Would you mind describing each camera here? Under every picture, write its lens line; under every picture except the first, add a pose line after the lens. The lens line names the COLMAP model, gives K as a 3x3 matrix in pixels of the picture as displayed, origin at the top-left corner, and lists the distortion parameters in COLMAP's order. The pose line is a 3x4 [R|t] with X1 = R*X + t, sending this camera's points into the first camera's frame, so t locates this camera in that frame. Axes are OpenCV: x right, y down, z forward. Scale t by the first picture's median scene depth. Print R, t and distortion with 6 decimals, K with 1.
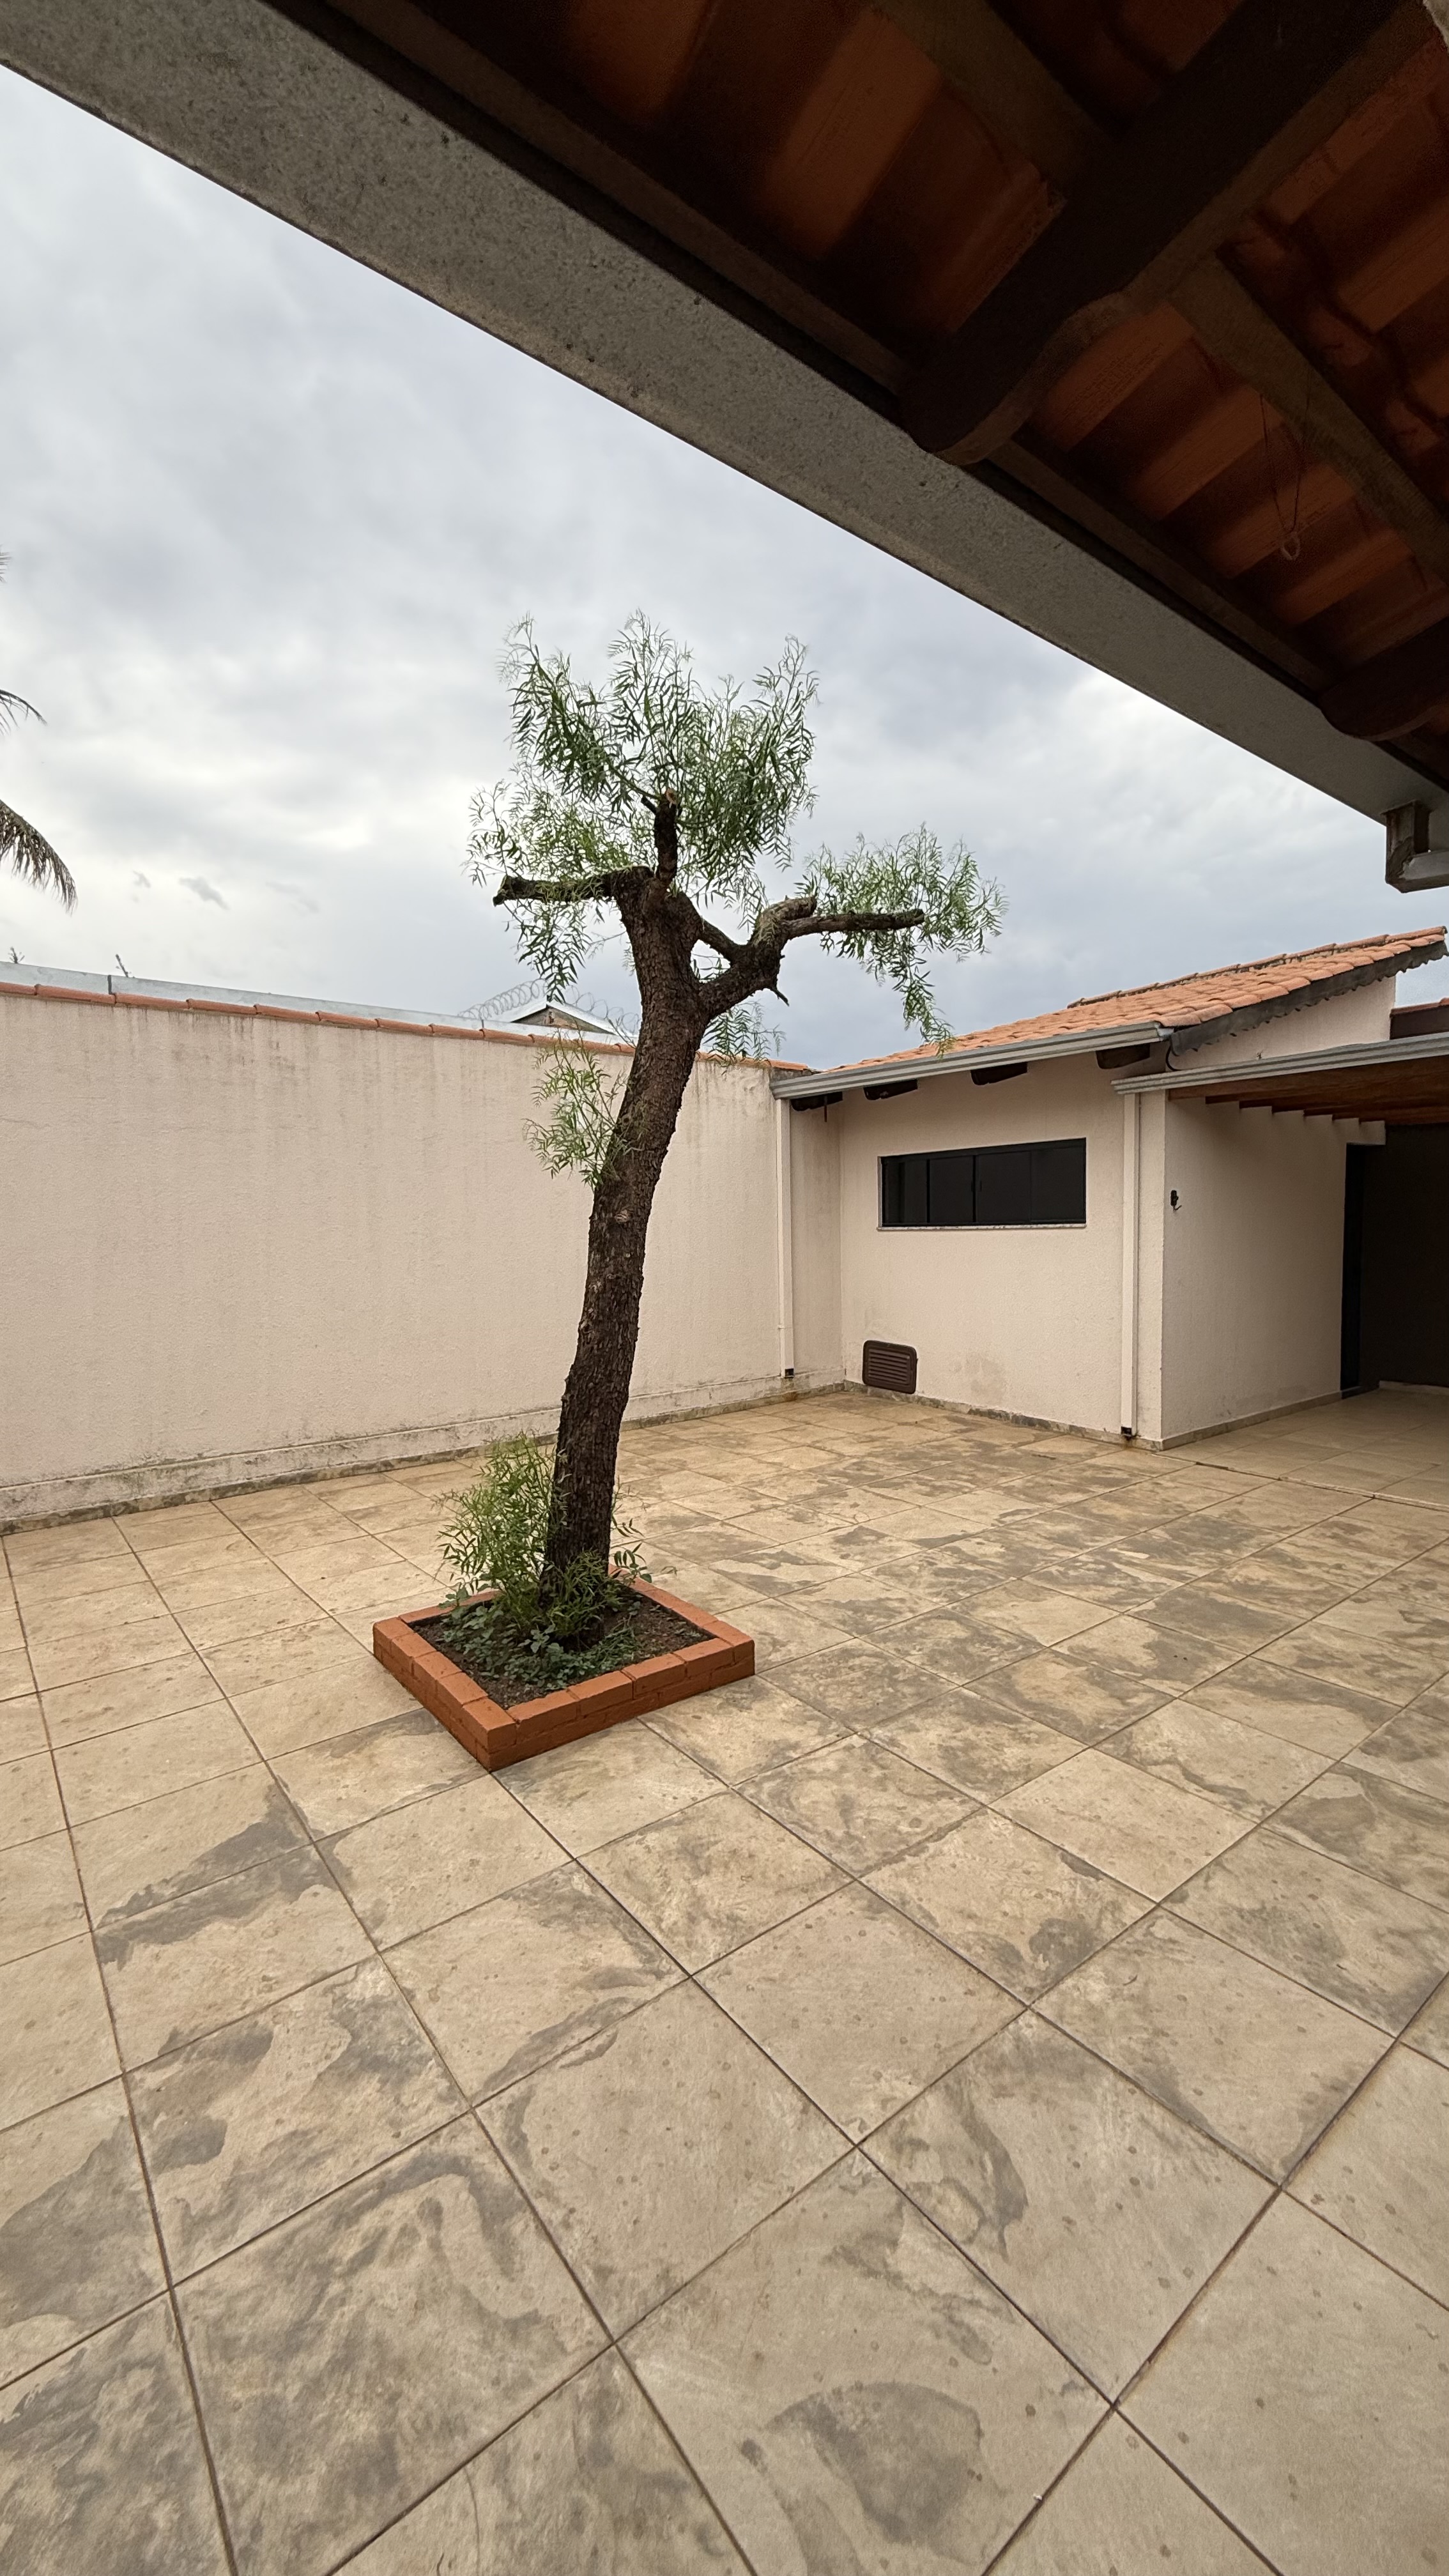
lens RADIAL K [[1031.4, 0, 722.6], [0, 1031.4, 1291.9], [0, 0, 1]] dist [-0.000943, 0.000333]
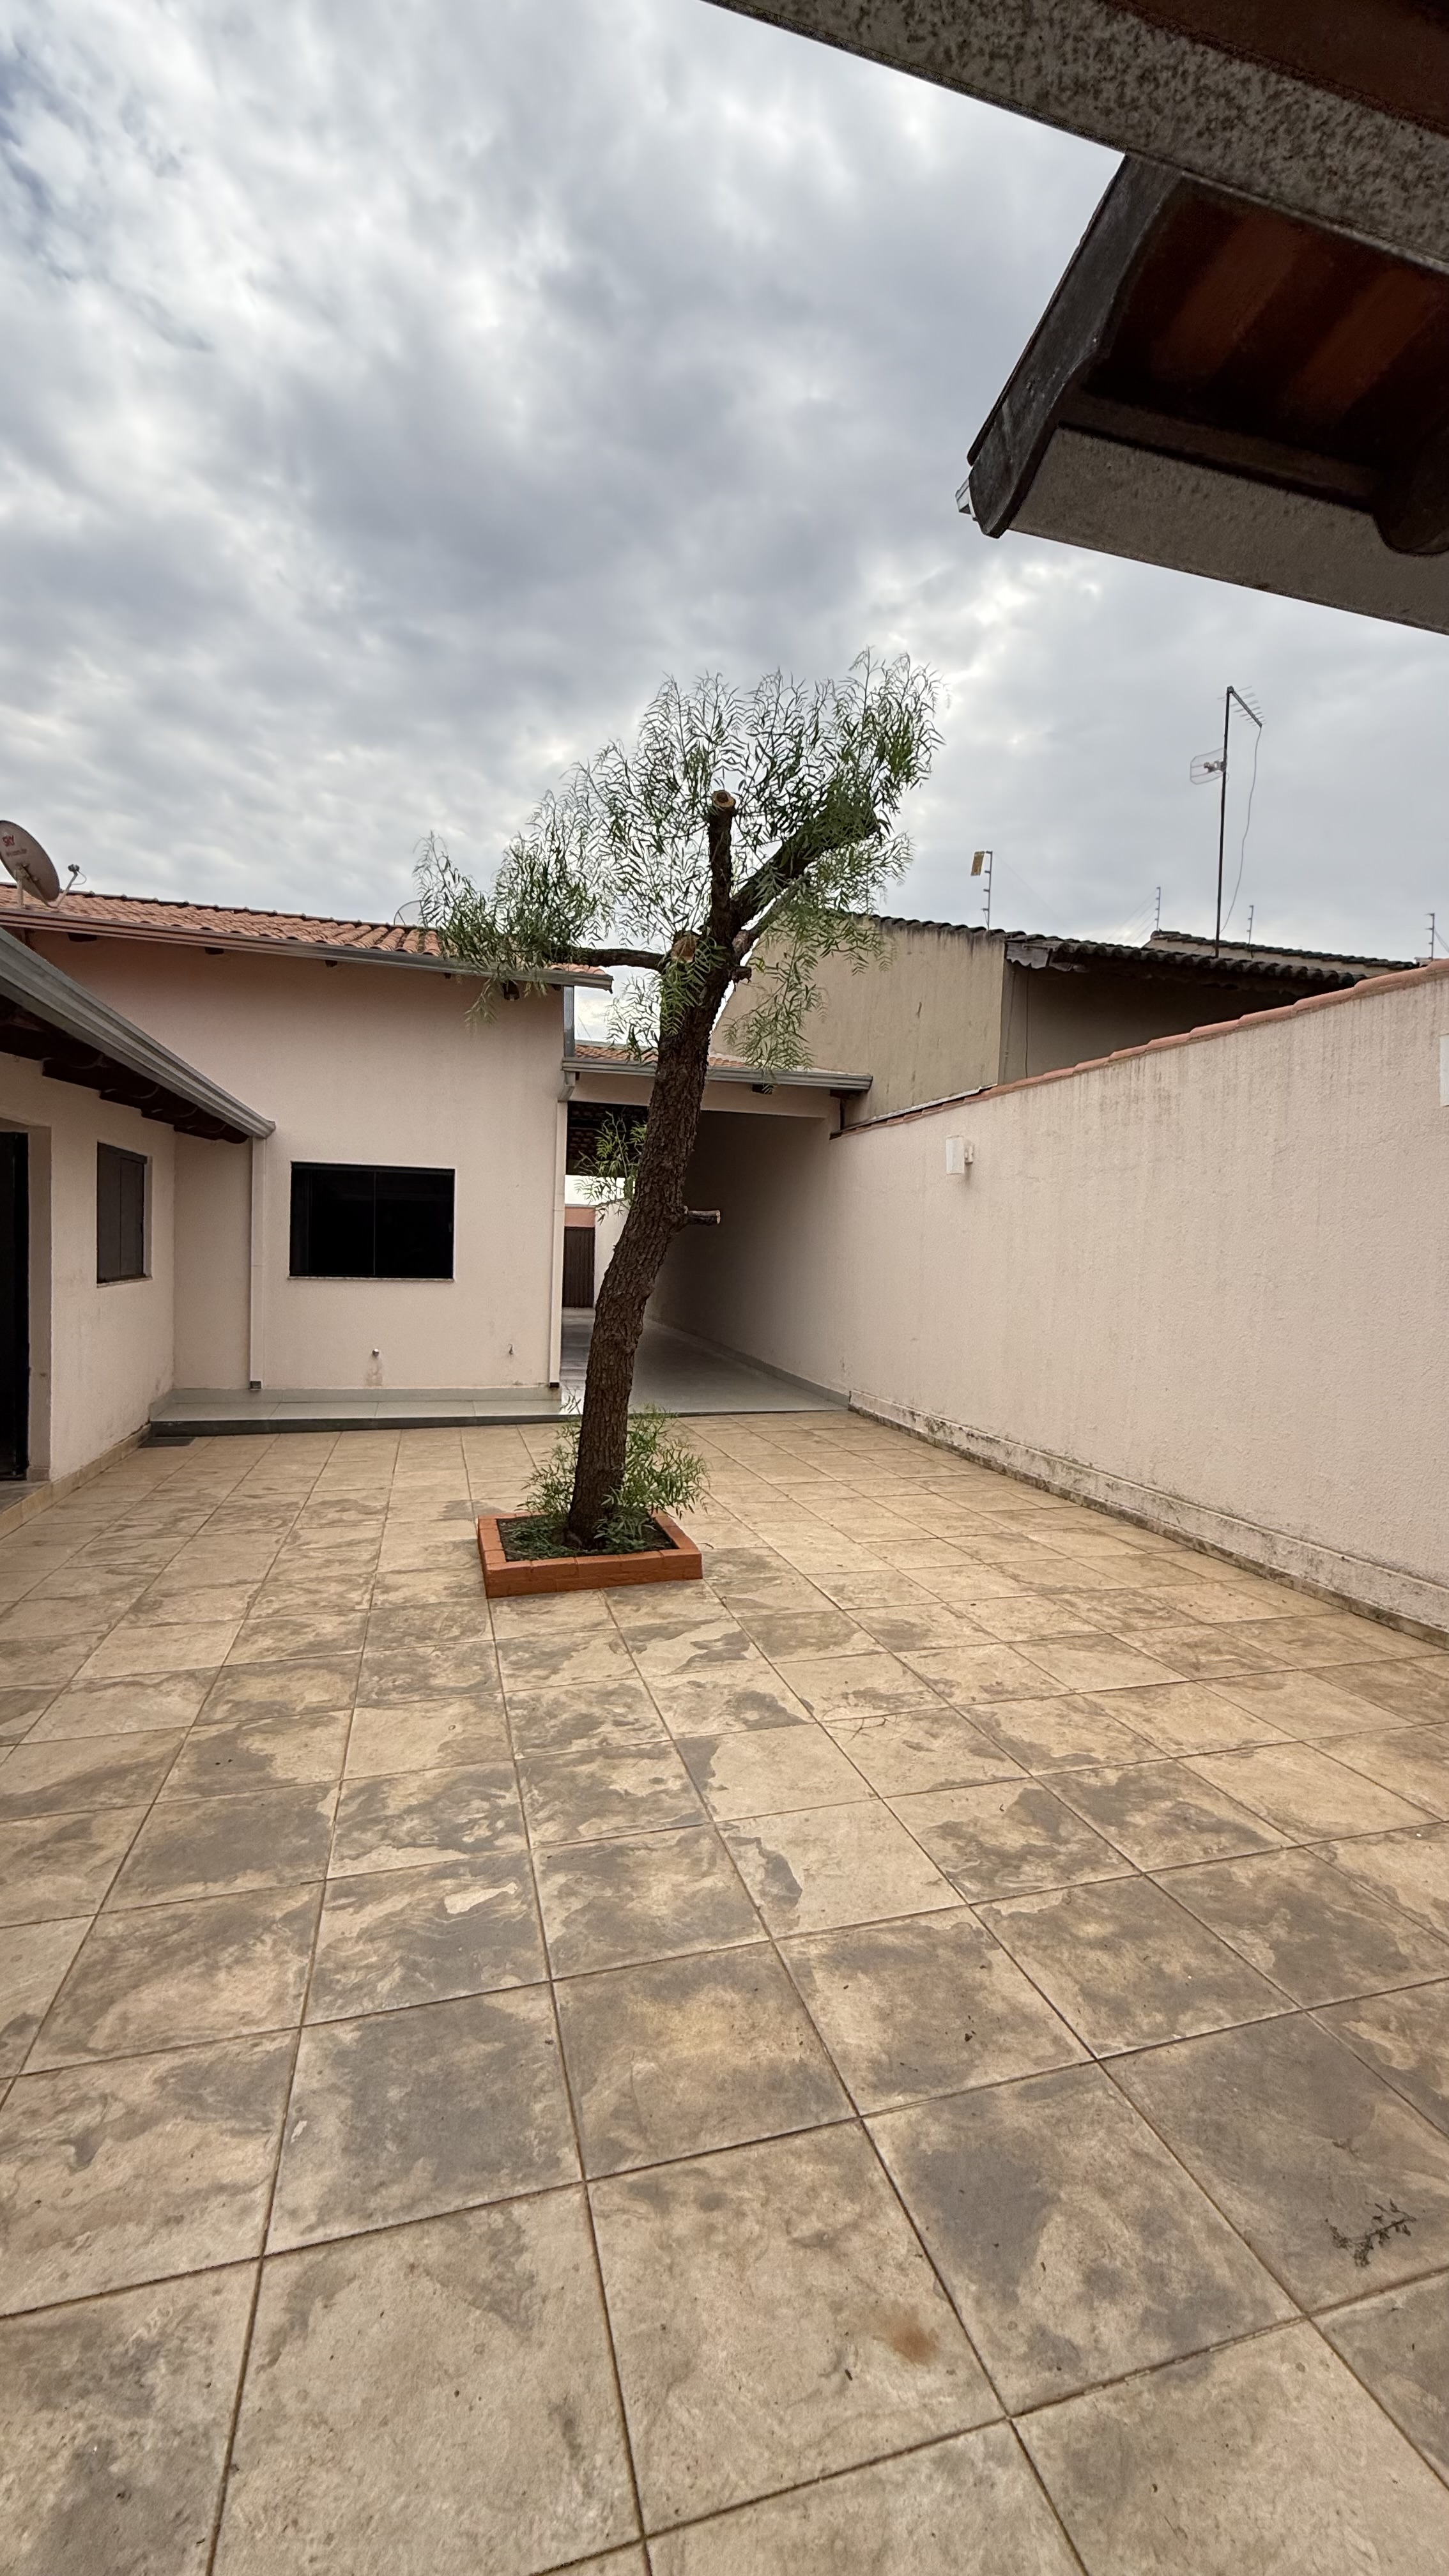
lens RADIAL K [[1031.4, 0, 724.3], [0, 1031.4, 1286.4], [0, 0, 1]] dist [-0.000943, 0.000333]
pose [[-0.371936, 0.036184, -0.927553, 0.836847], [-0.085417, 0.993666, 0.073014, -0.100749], [0.924320, 0.106385, -0.366490, 1.300700]]
